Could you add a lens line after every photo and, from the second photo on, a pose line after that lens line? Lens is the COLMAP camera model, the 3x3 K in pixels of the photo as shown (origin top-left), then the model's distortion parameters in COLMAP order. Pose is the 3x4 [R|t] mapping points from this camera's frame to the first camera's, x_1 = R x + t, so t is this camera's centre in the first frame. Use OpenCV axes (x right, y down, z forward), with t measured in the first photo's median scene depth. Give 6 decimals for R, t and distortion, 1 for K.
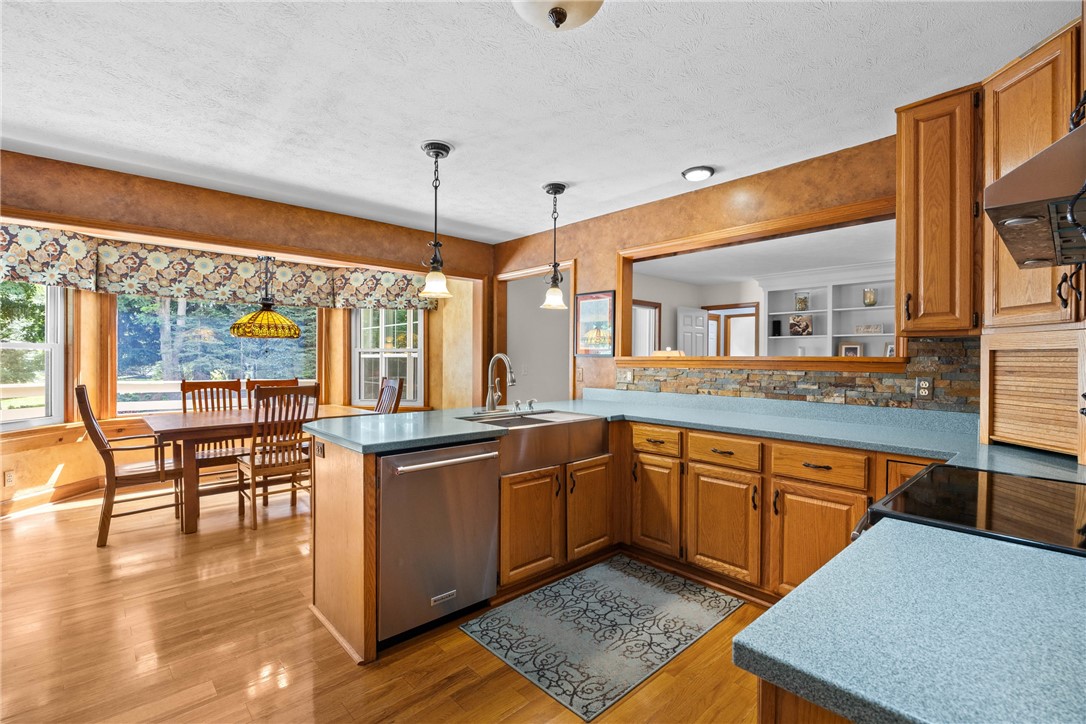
lens RADIAL K [[495.1, 0, 543.0], [0, 495.1, 358.9], [0, 0, 1]] dist [-0.000669, -0.000032]
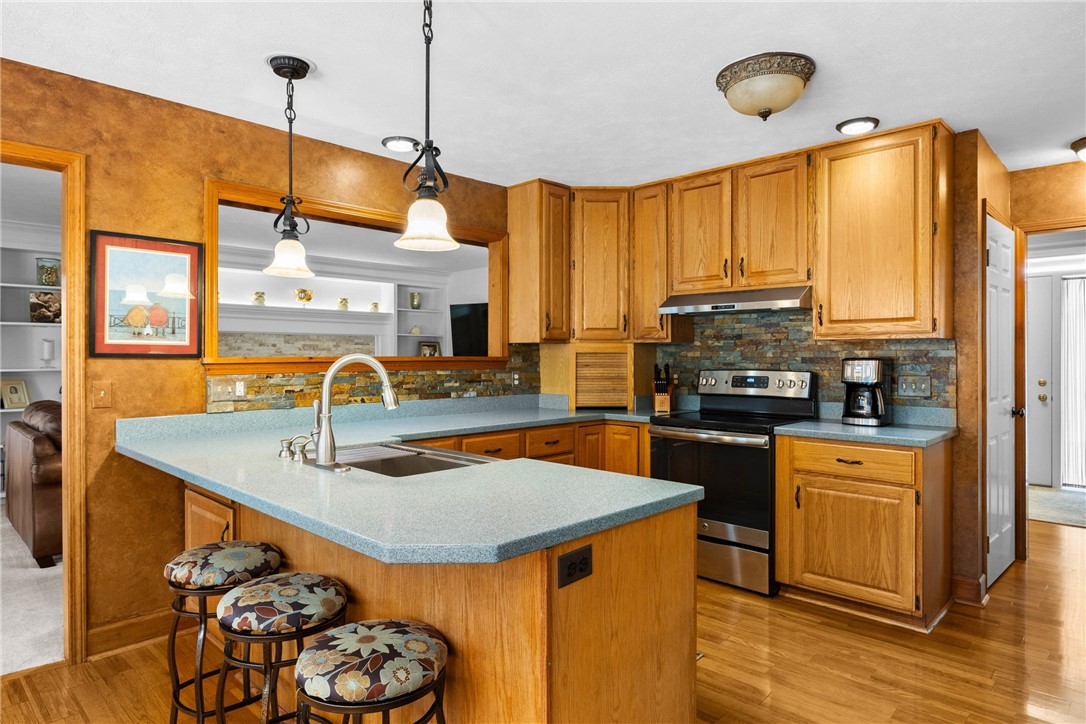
lens RADIAL K [[637.2, 0, 542.9], [0, 637.2, 358.6], [0, 0, 1]] dist [-0.000165, -0.000915]
pose [[-0.061557, -0.010122, 0.998052, -0.860342], [0.001724, 0.999946, 0.010248, -0.014336], [-0.998102, 0.002351, -0.061536, 0.880941]]
